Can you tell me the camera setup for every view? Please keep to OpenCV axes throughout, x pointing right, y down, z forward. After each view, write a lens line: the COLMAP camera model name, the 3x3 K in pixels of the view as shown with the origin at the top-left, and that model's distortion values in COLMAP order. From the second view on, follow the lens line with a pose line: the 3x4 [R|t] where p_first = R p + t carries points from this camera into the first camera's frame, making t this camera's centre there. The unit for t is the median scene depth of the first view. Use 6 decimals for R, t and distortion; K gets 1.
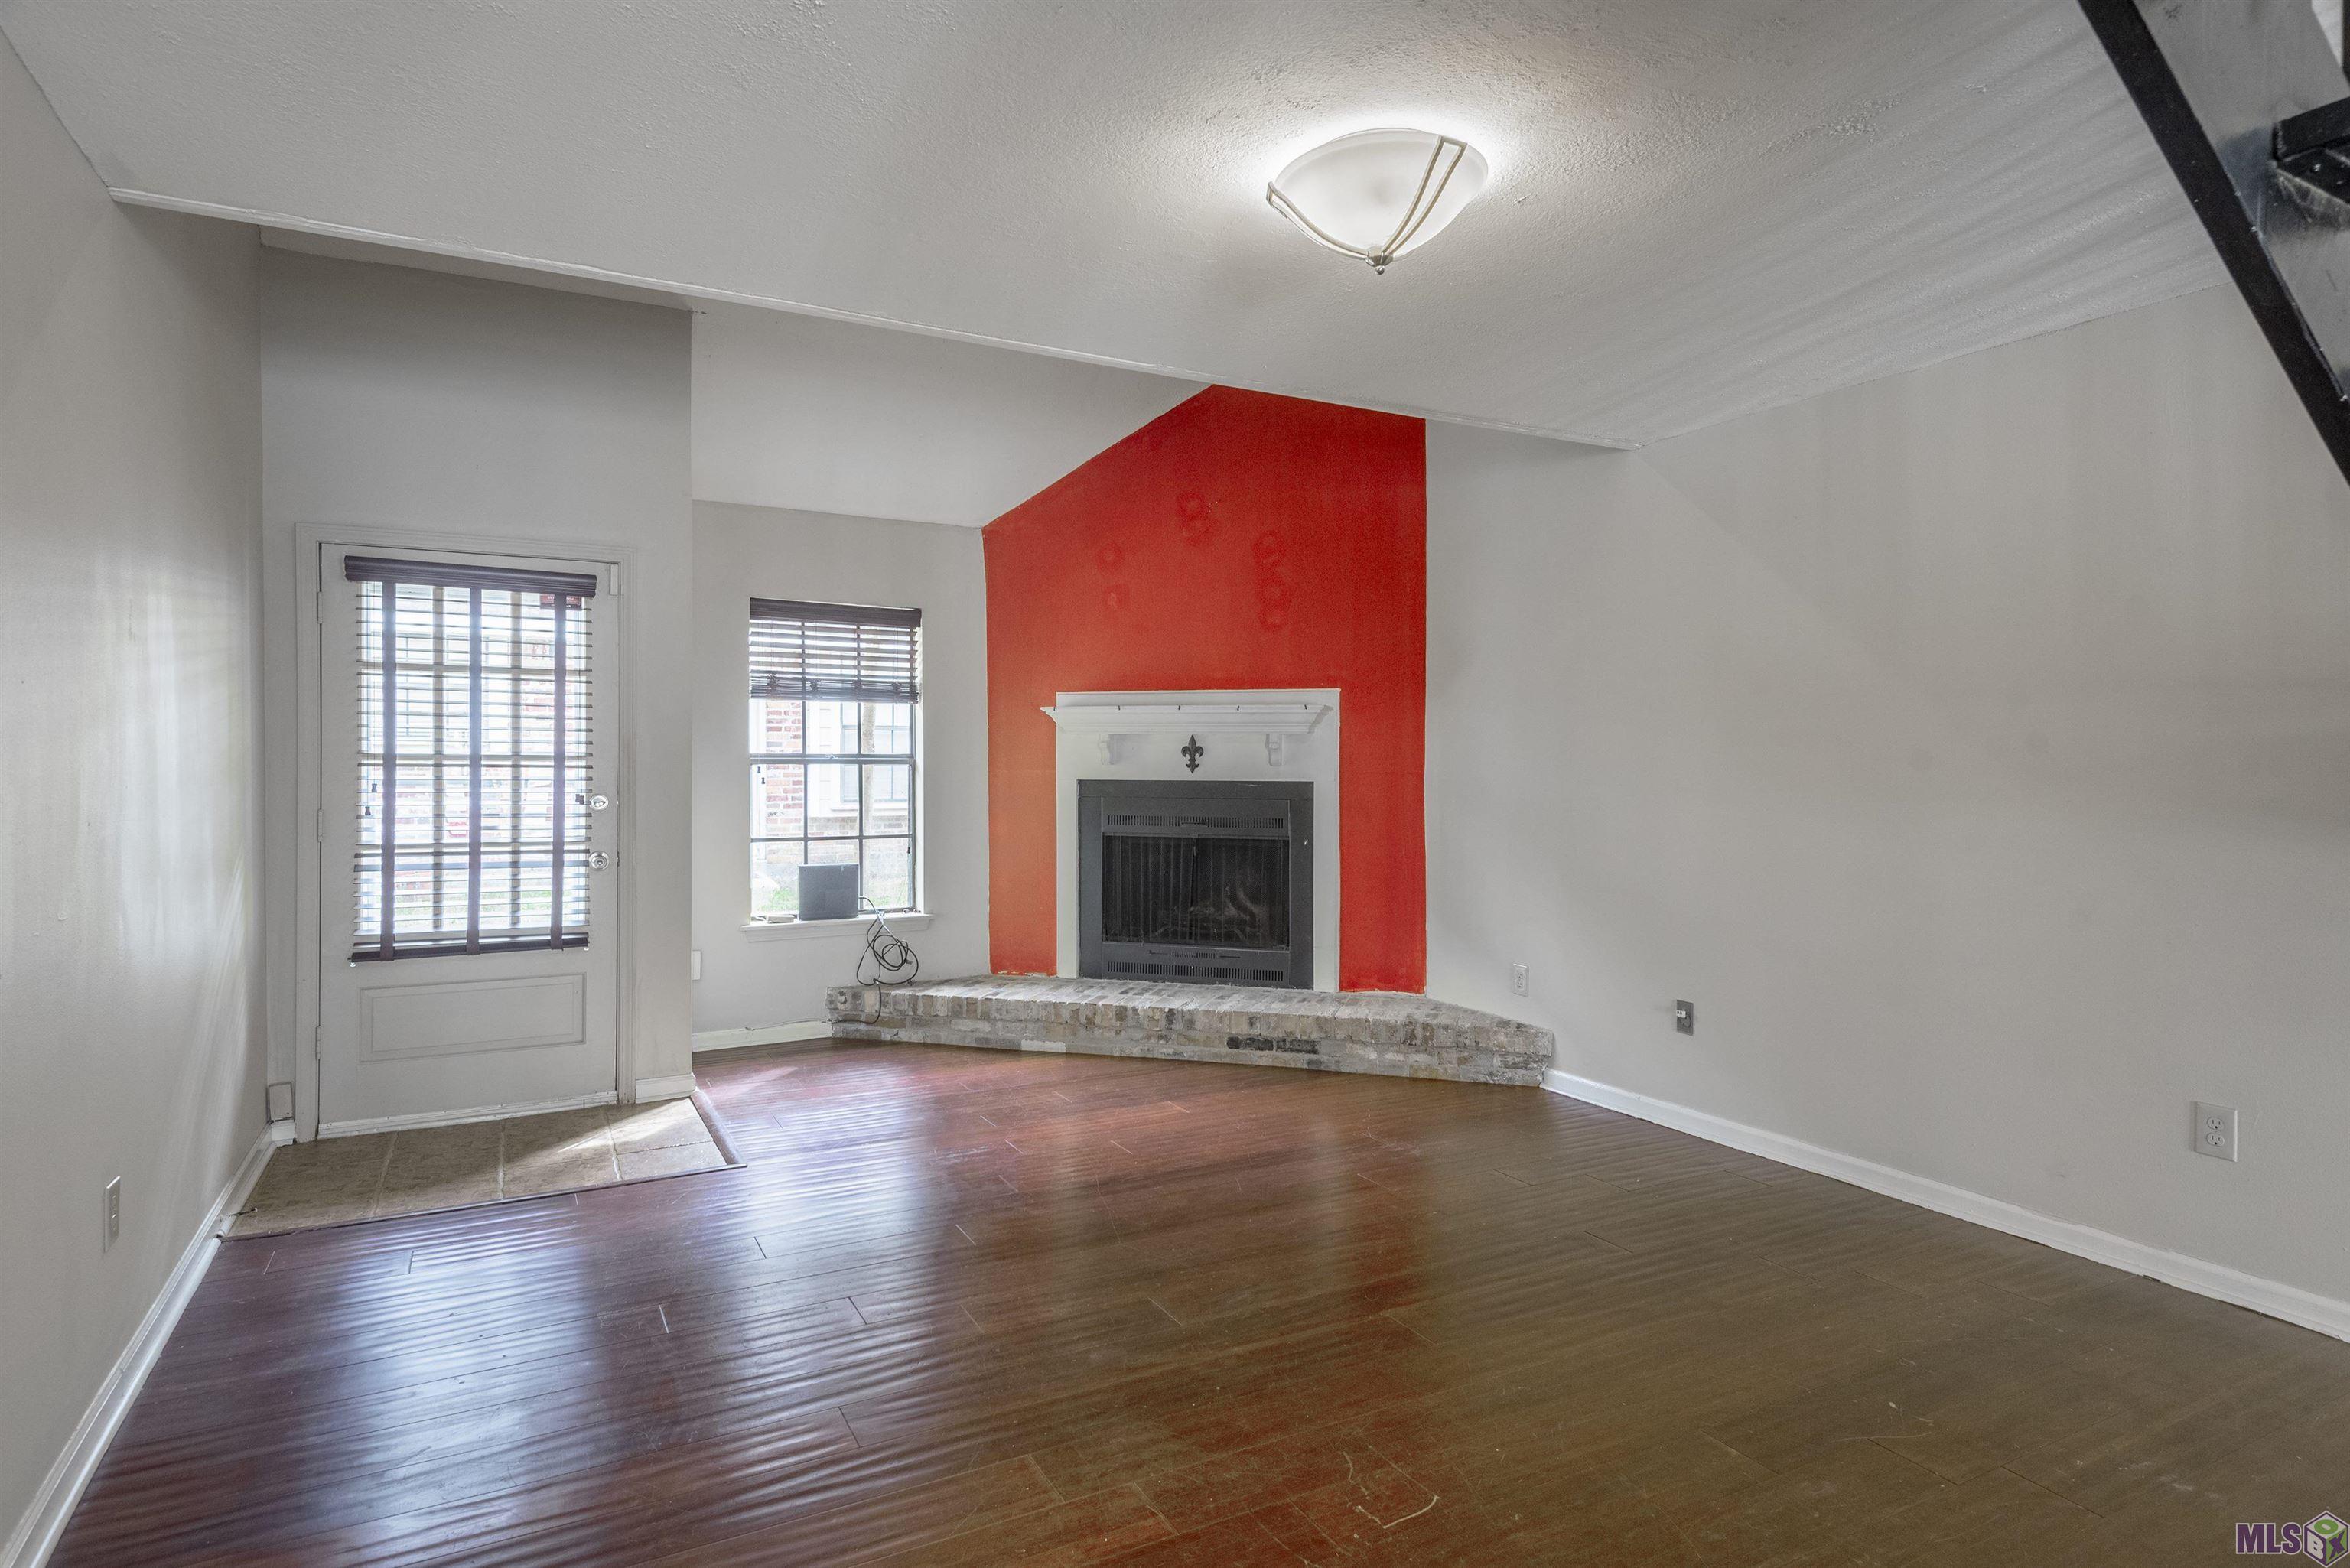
lens RADIAL K [[1262.1, 0, 1186.9], [0, 1262.1, 770.9], [0, 0, 1]] dist [0.002183, -0.004383]
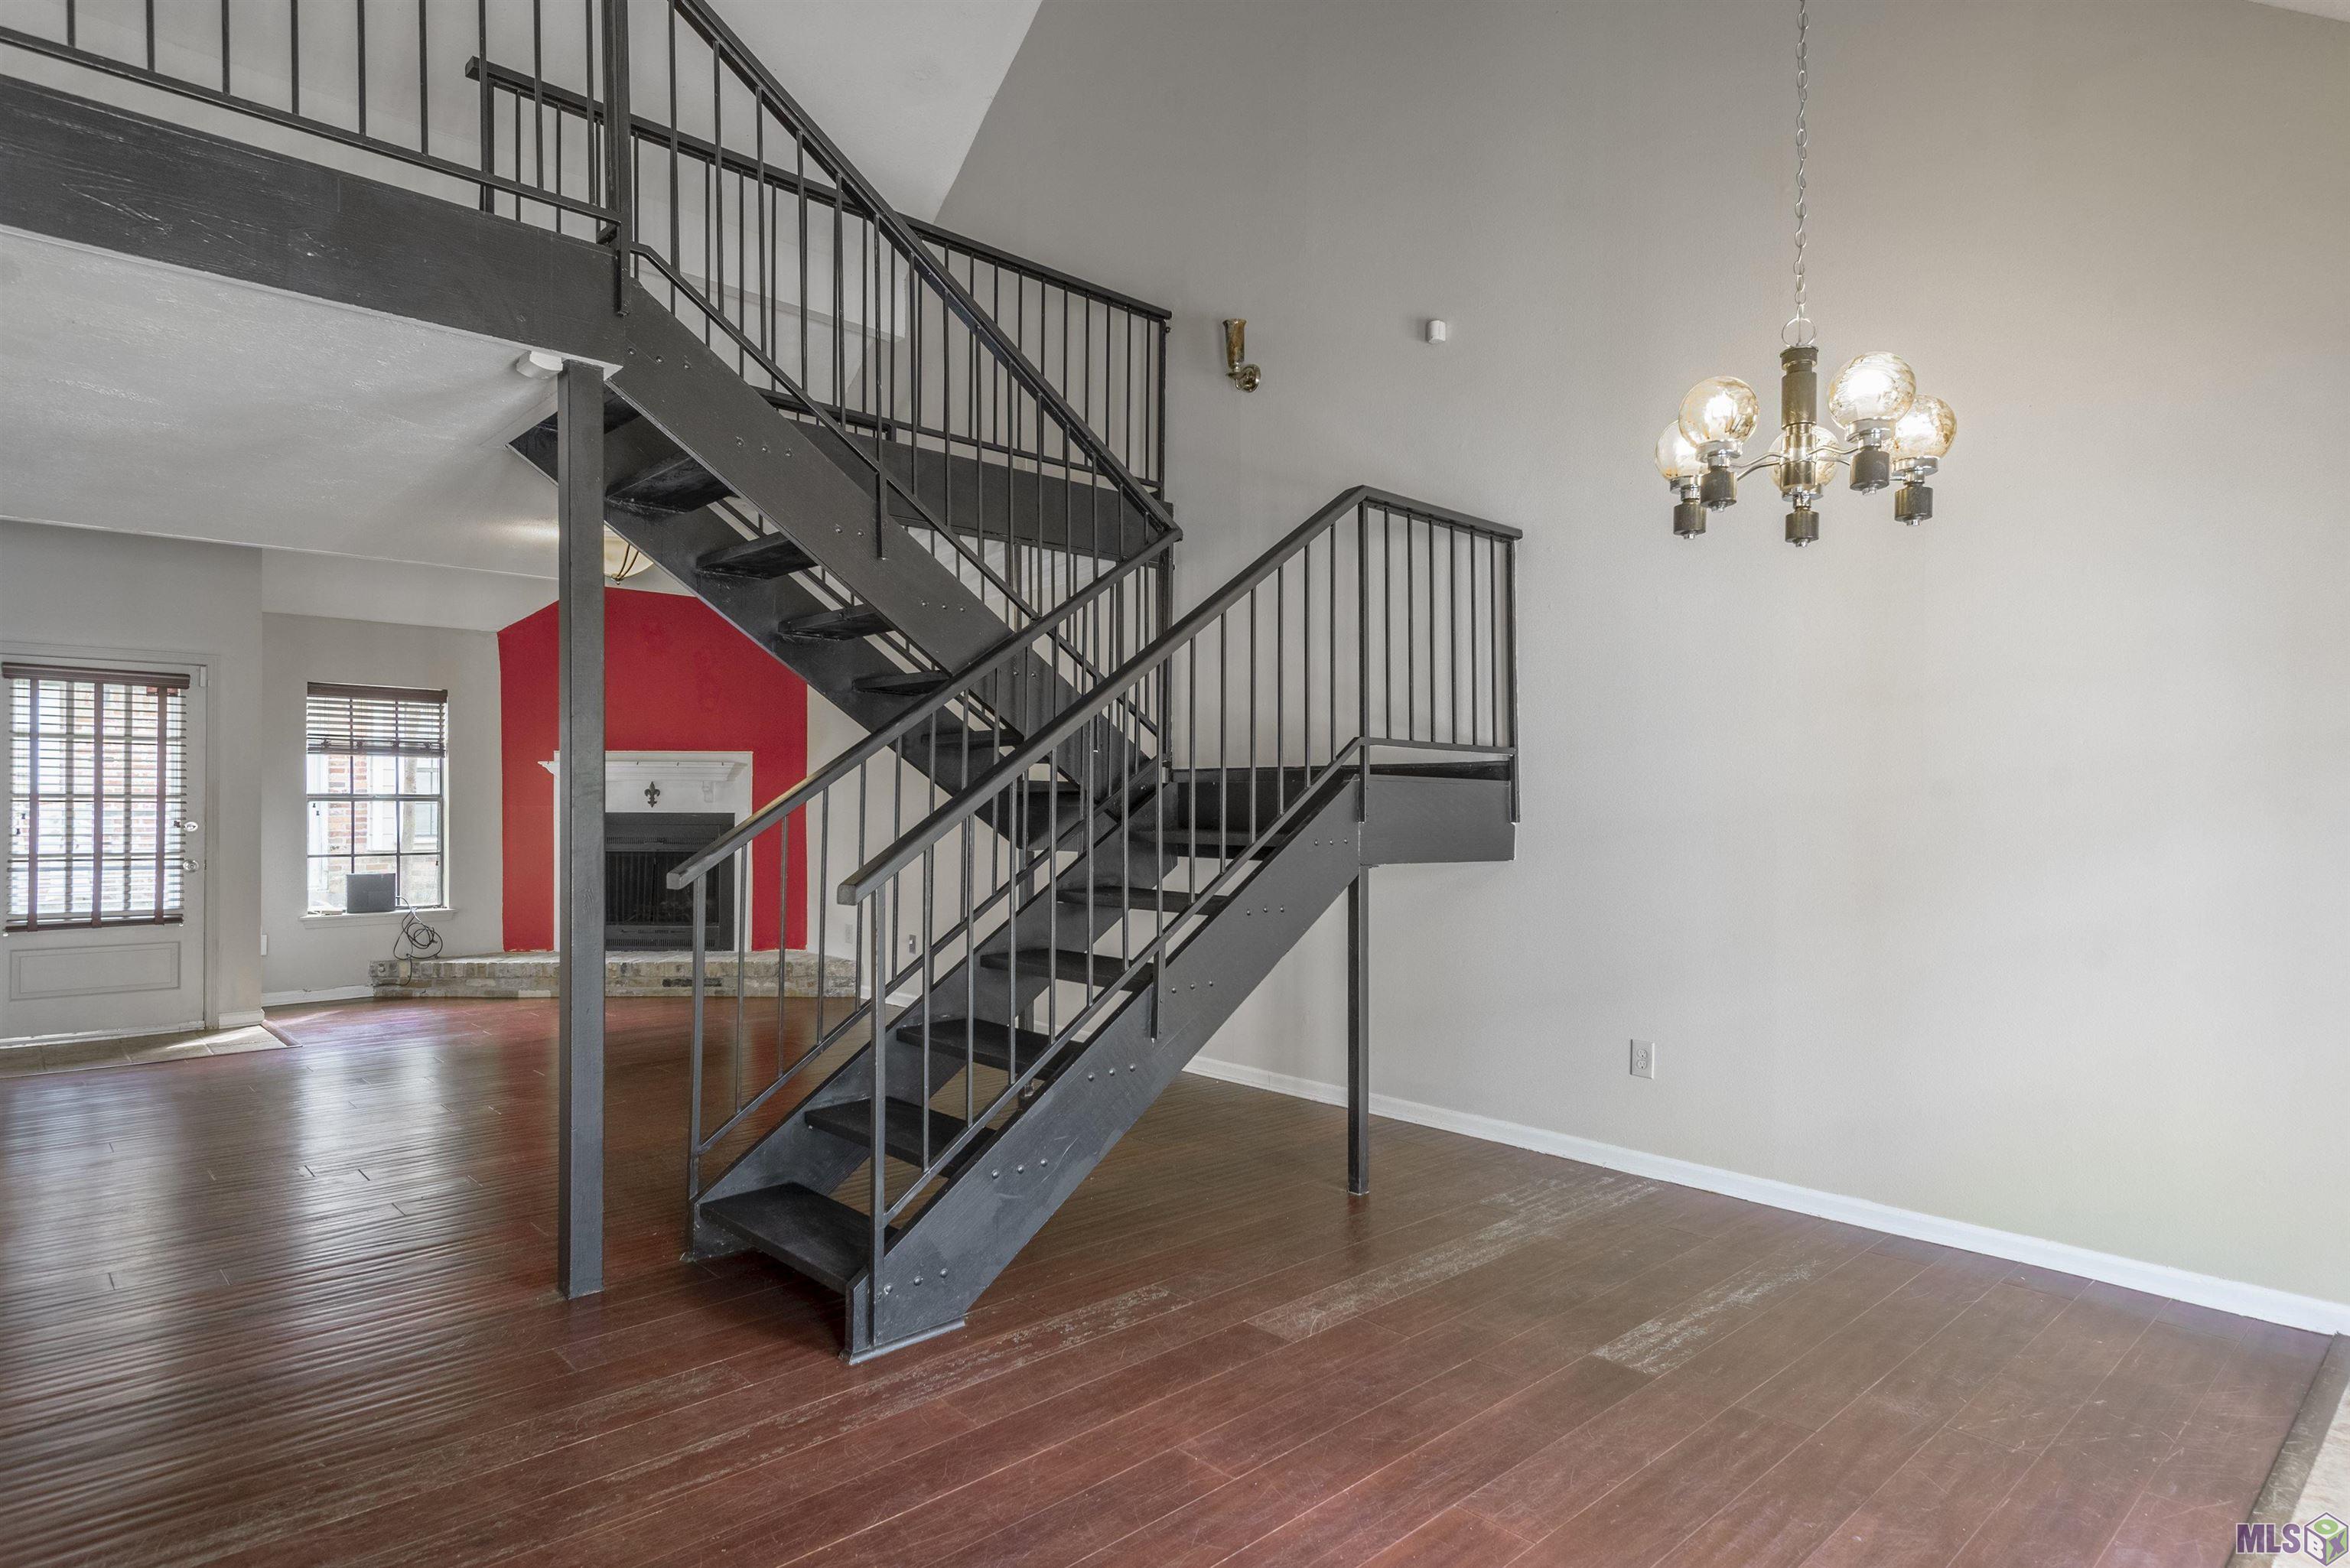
lens RADIAL K [[1262.1, 0, 1164.3], [0, 1262.1, 803.7], [0, 0, 1]] dist [0.002183, -0.004383]
pose [[0.965929, -0.000676, 0.258808, 0.231441], [0.002450, 0.999976, -0.006532, 0.009756], [-0.258797, 0.006944, 0.965907, -0.659039]]
